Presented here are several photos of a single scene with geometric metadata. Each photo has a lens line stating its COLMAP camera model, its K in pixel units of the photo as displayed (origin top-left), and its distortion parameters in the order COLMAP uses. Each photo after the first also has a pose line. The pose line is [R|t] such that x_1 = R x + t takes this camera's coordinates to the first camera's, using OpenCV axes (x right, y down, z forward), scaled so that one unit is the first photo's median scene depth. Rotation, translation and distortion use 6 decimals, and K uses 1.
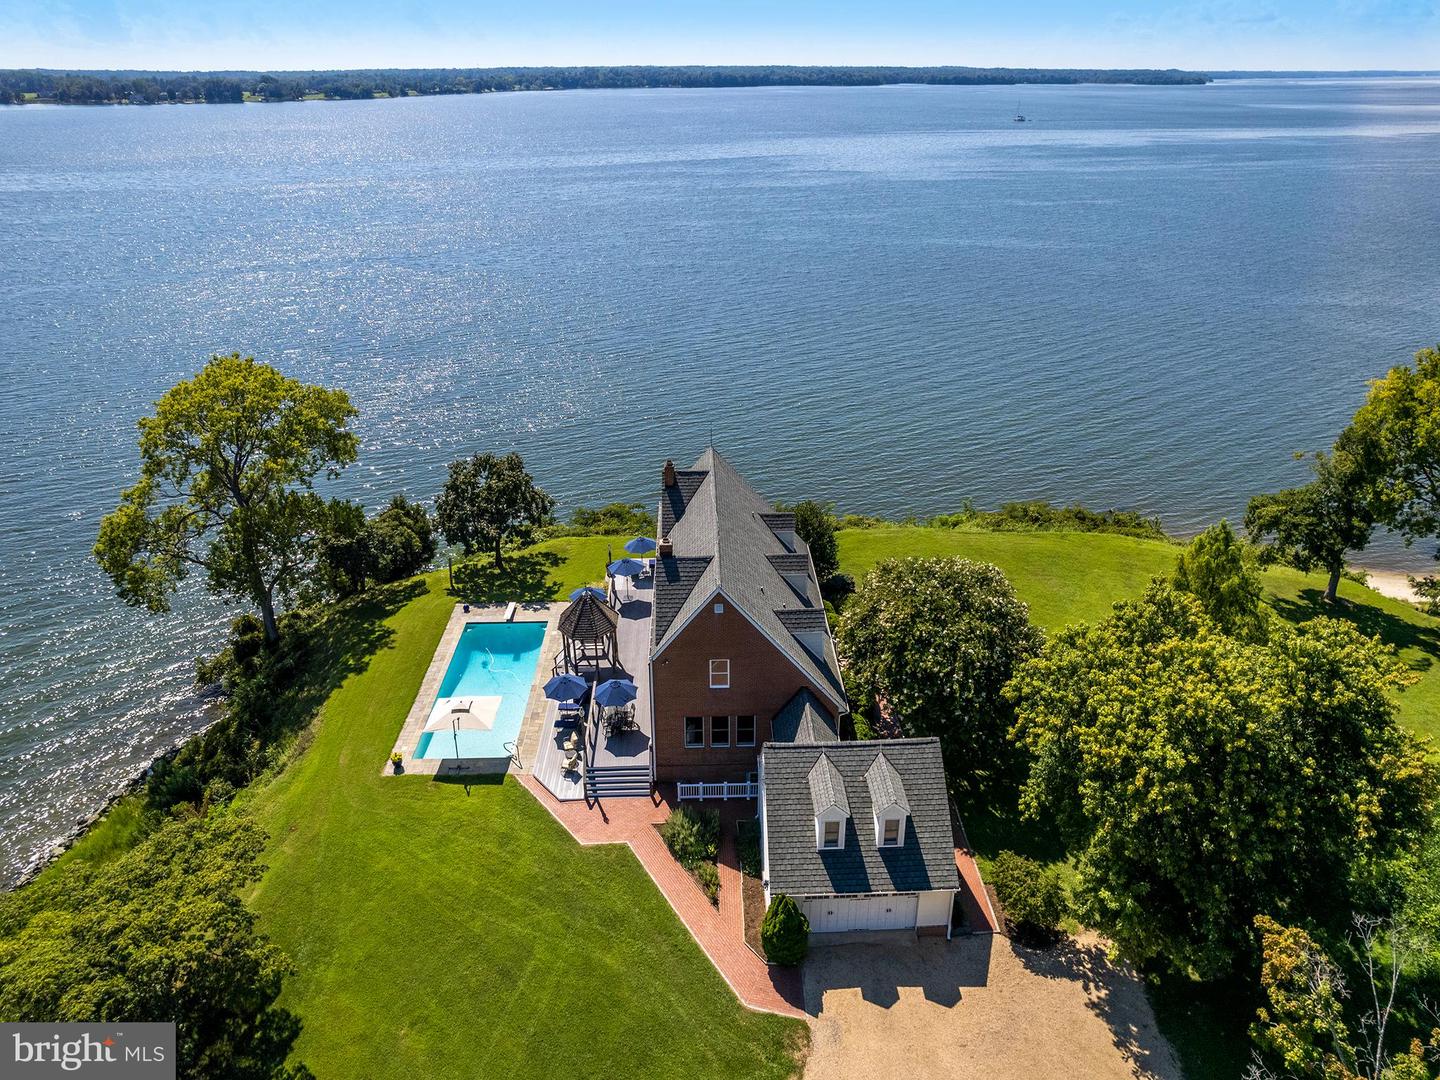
lens RADIAL K [[916.2, 0, 720.0], [0, 916.2, 540.0], [0, 0, 1]] dist [-0.060214, 0.035596]
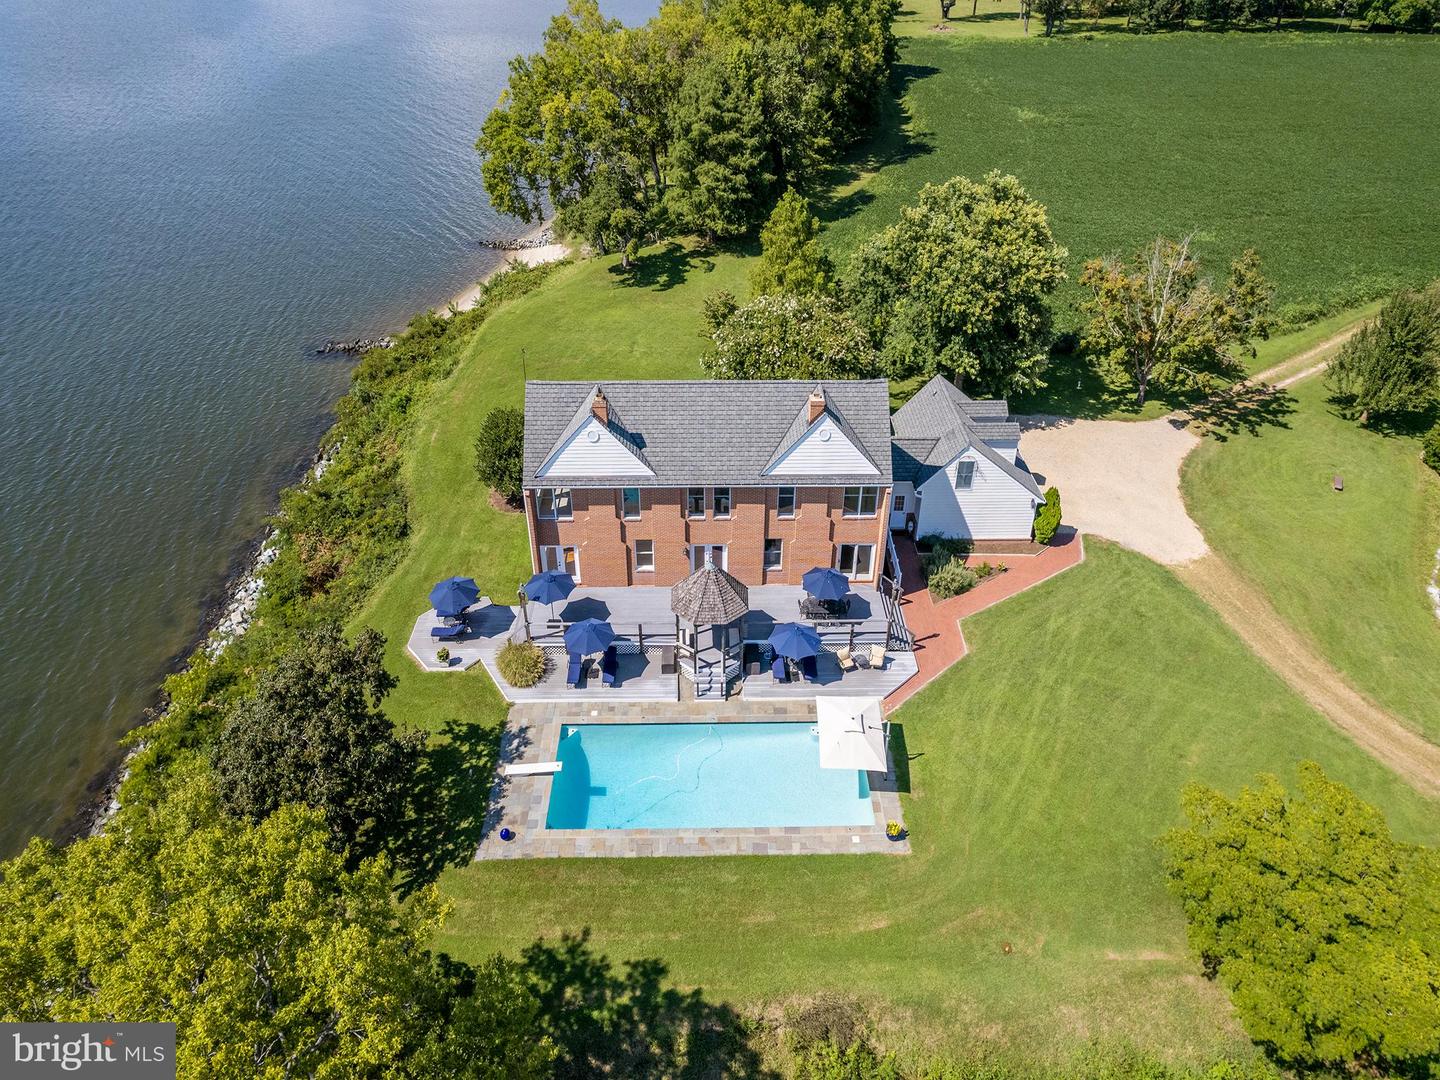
lens RADIAL K [[921.4, 0, 683.9], [0, 921.4, 502.1], [0, 0, 1]] dist [-0.039795, 0.000322]
pose [[-0.000220, -0.576682, 0.816969, -0.829496], [0.450579, 0.729281, 0.514906, -0.433236], [-0.892737, 0.368222, 0.259680, 0.874592]]
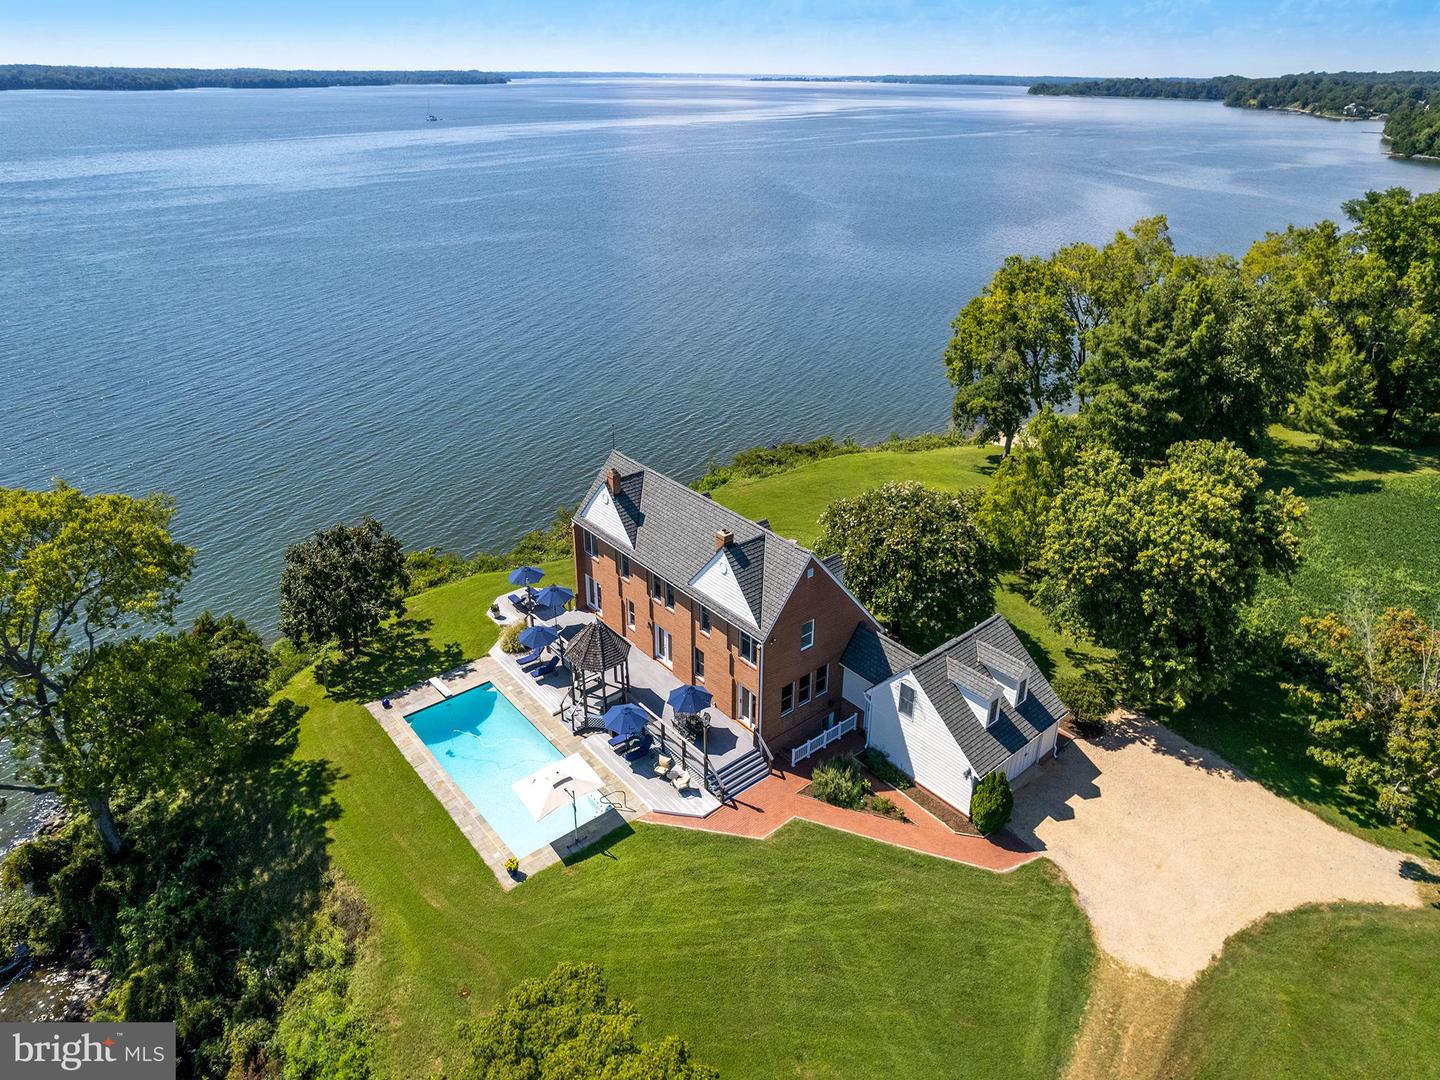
lens RADIAL K [[894.9, 0, 738.5], [0, 894.9, 550.1], [0, 0, 1]] dist [-0.039361, 0.002039]
pose [[0.778107, -0.284628, 0.559943, -0.581807], [0.275172, 0.955811, 0.103470, -0.074632], [-0.564650, 0.073570, 0.822045, 0.163449]]
